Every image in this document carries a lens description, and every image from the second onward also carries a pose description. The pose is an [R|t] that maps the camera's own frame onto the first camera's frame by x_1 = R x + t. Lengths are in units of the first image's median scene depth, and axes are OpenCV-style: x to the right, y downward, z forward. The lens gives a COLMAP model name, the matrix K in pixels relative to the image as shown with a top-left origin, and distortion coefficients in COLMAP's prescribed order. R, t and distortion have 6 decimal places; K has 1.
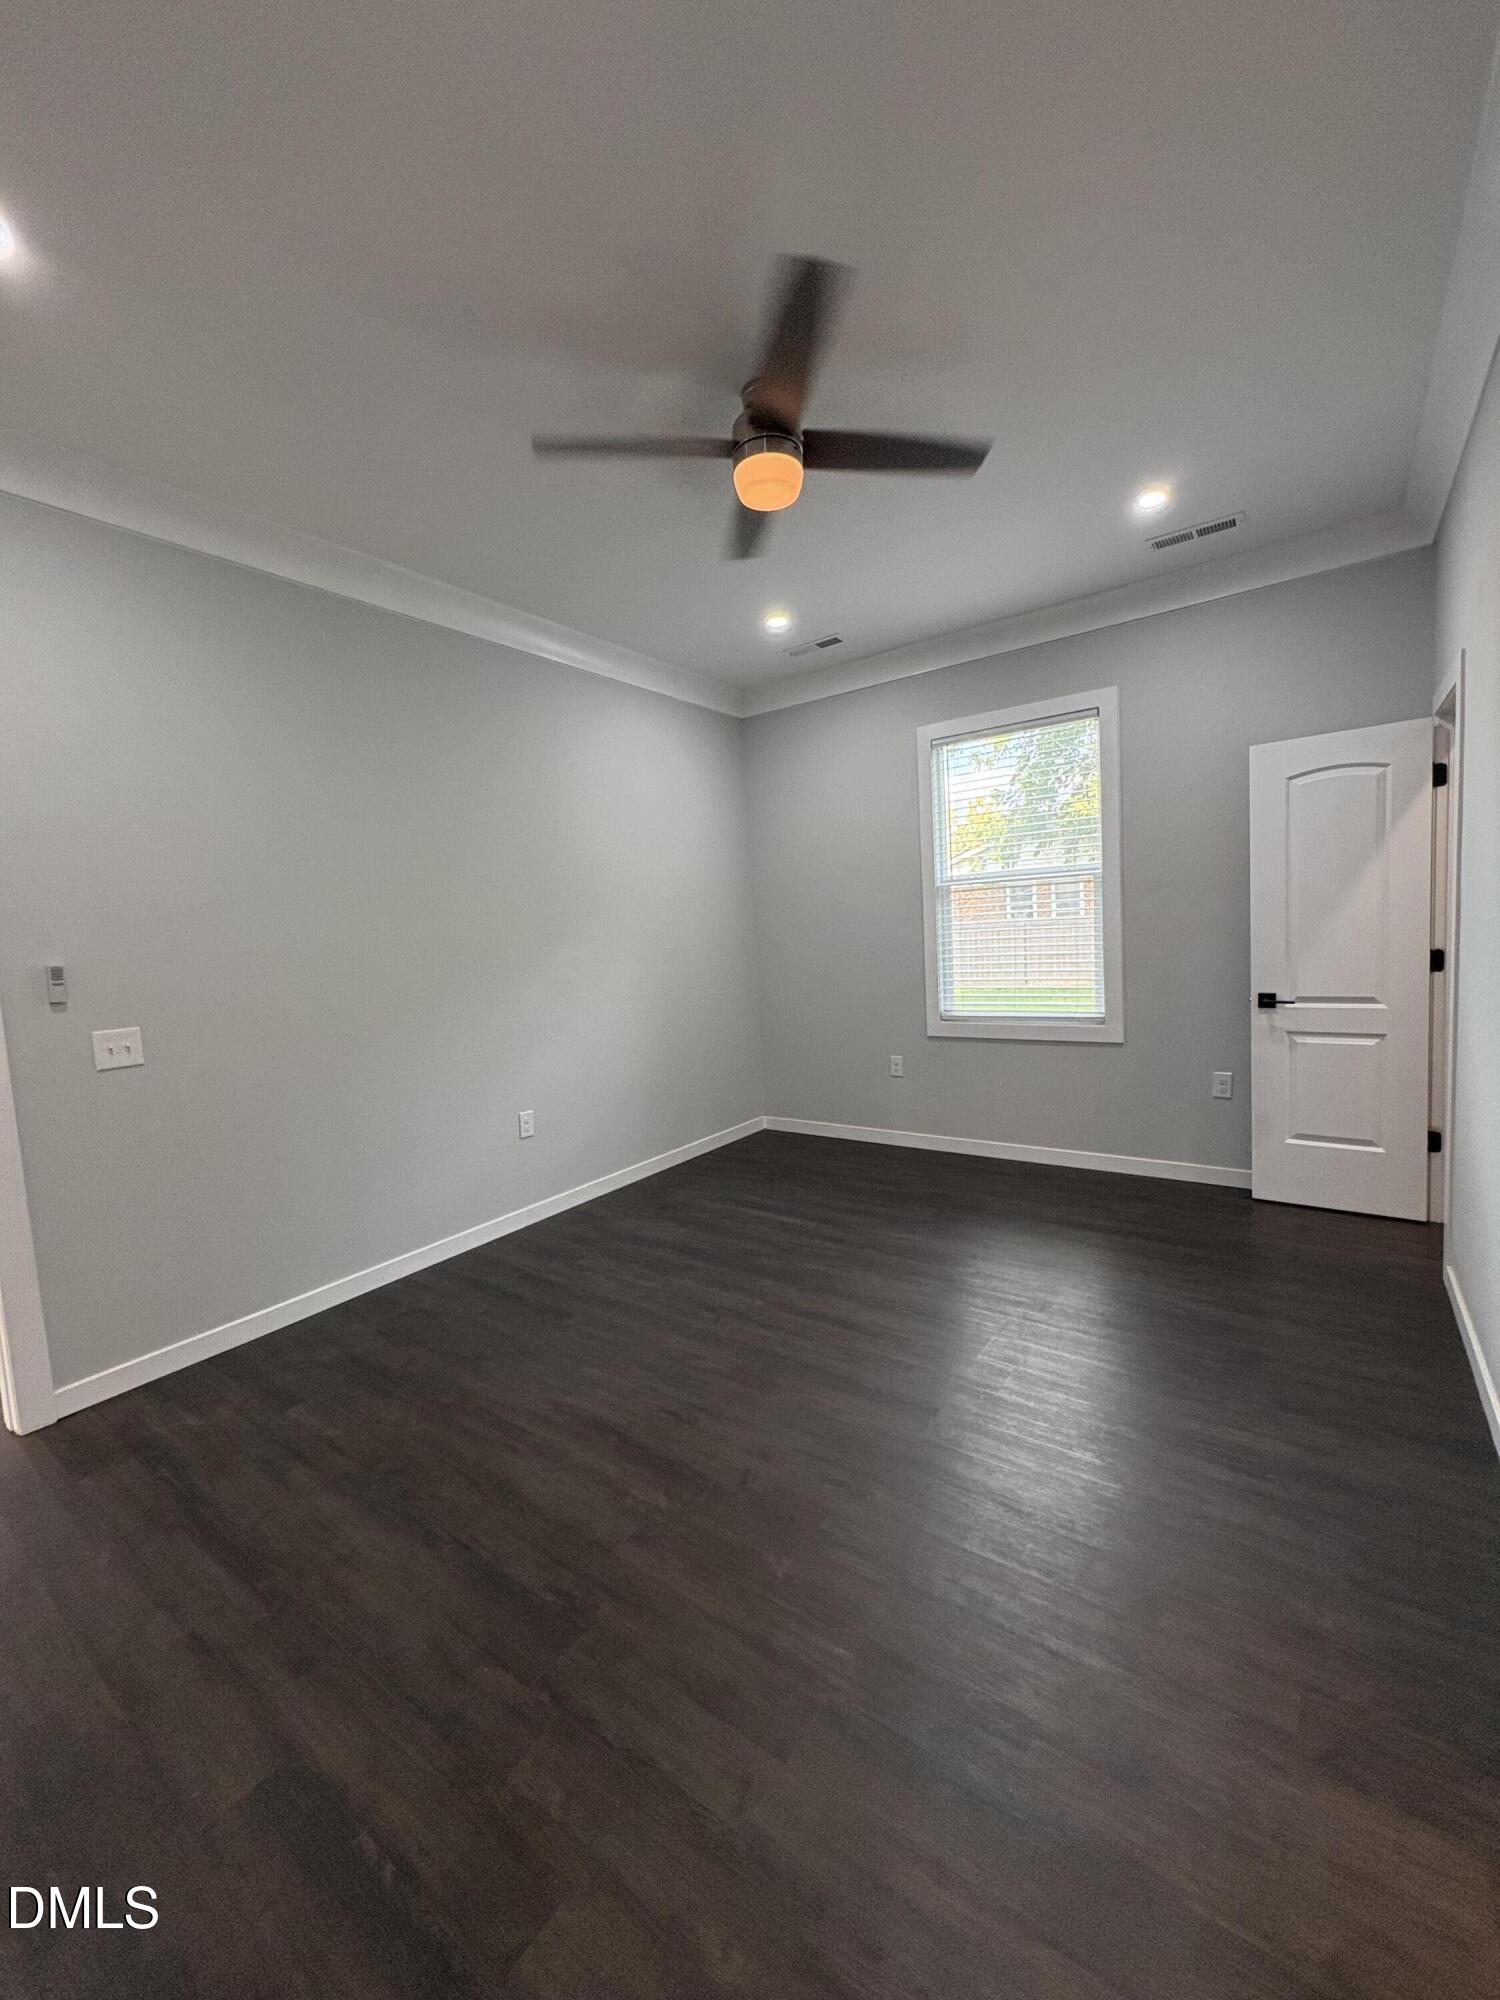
lens RADIAL K [[783.6, 0, 752.4], [0, 783.6, 1003.5], [0, 0, 1]] dist [-0.010009, 0.001026]
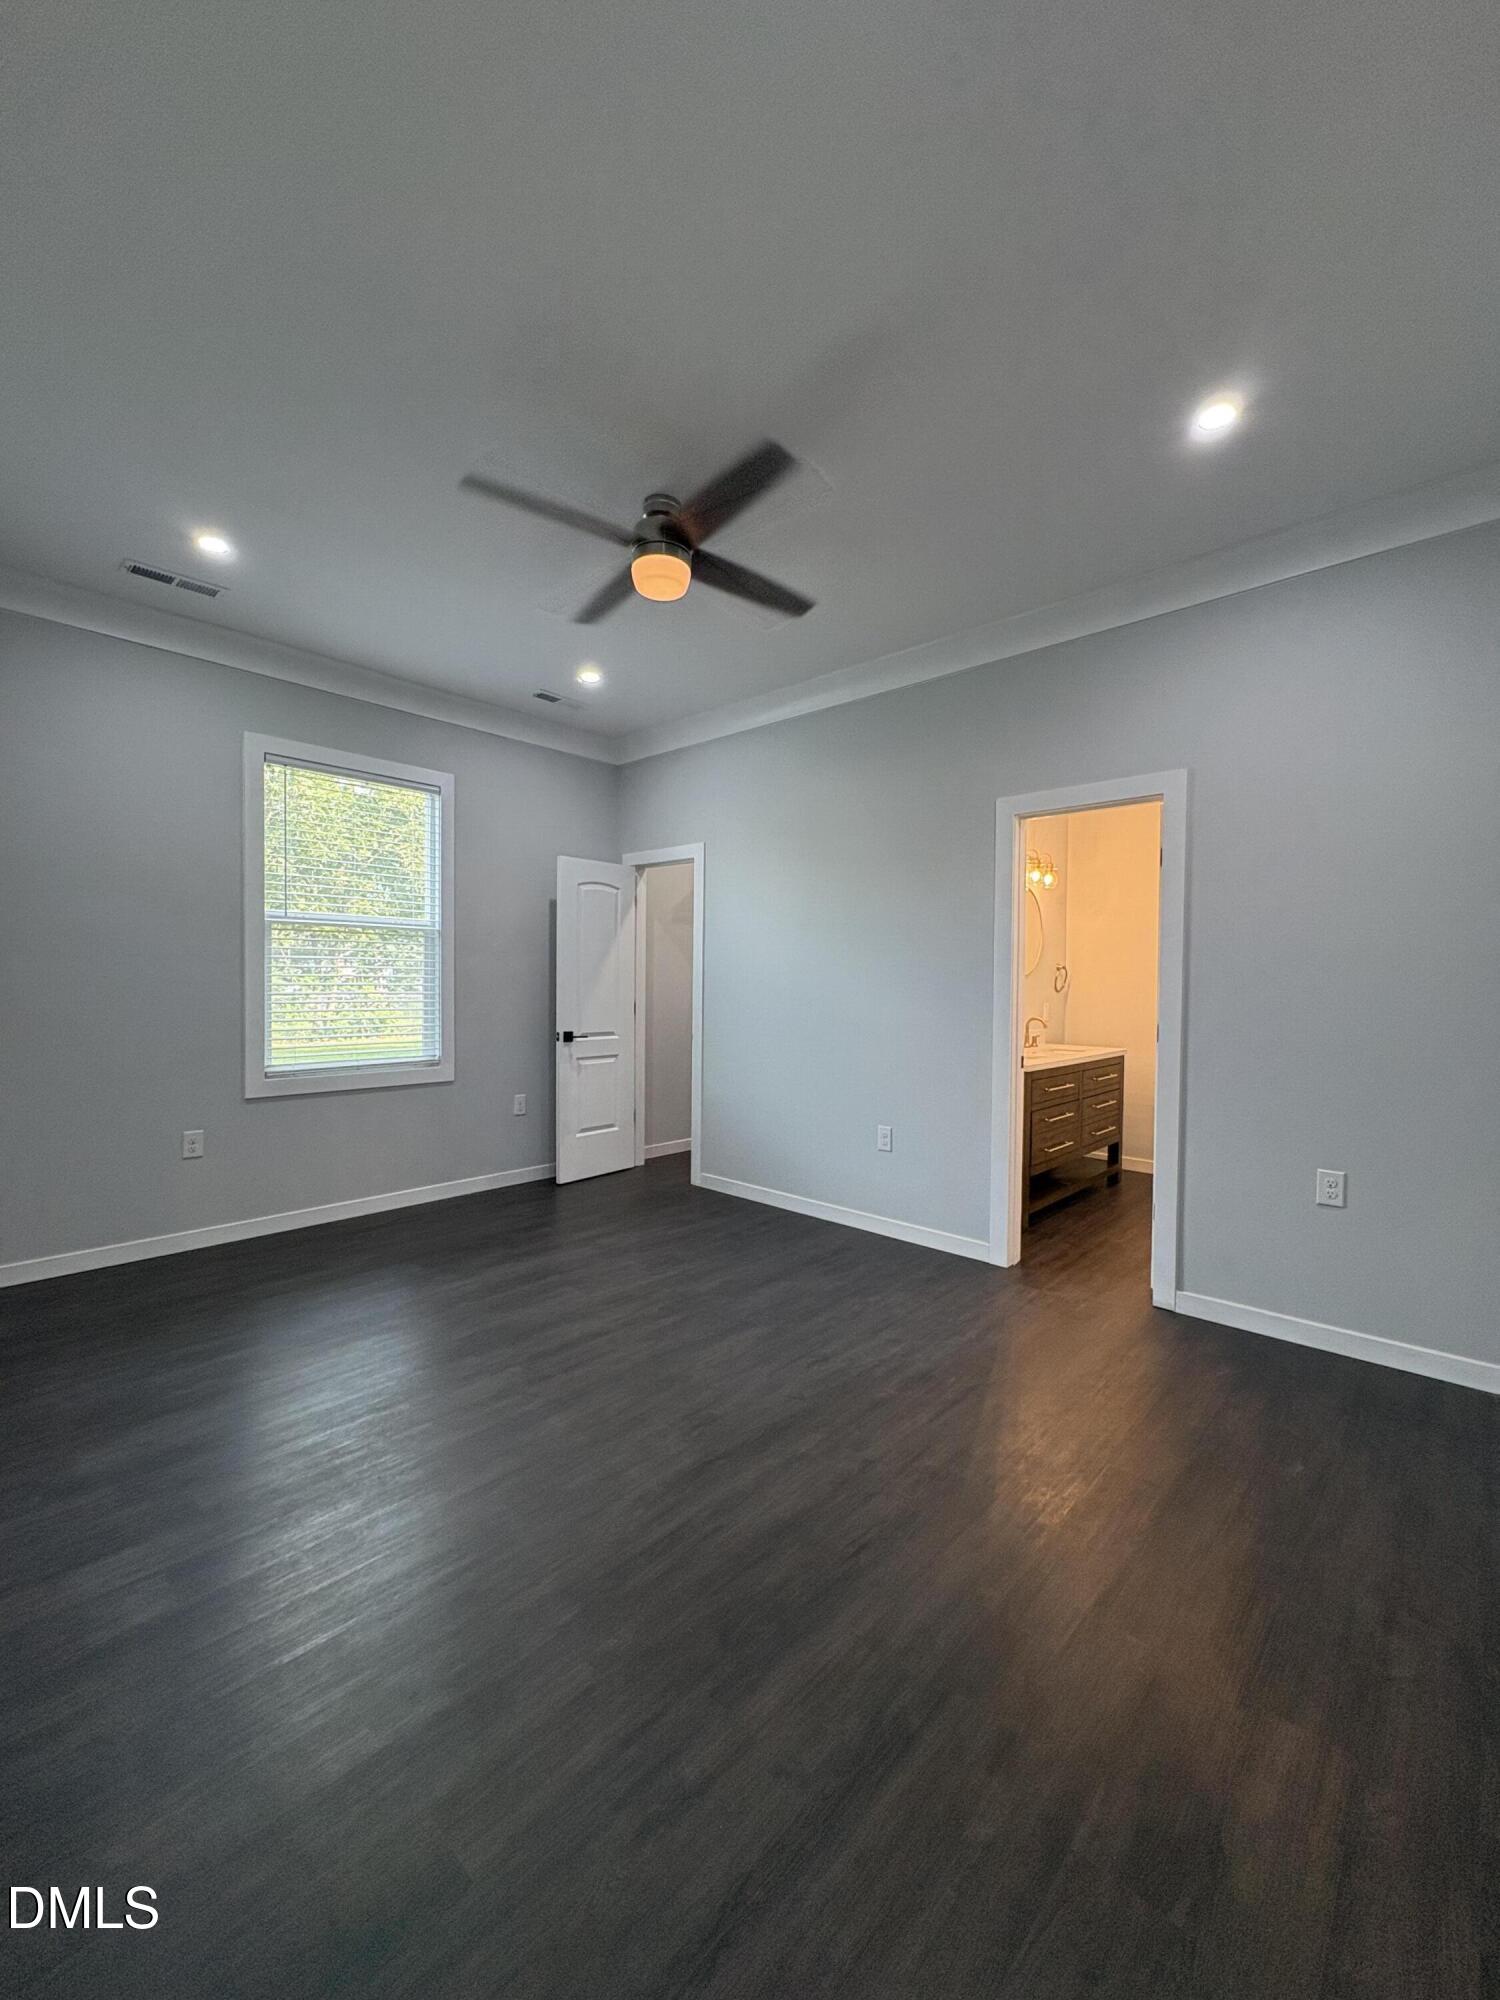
lens RADIAL K [[783.6, 0, 752.4], [0, 783.6, 1003.5], [0, 0, 1]] dist [-0.010009, 0.001026]
pose [[0.126395, 0.030395, 0.991514, -1.038827], [0.071970, 0.996615, -0.039726, 0.025193], [-0.989366, 0.076381, 0.123779, 0.715997]]
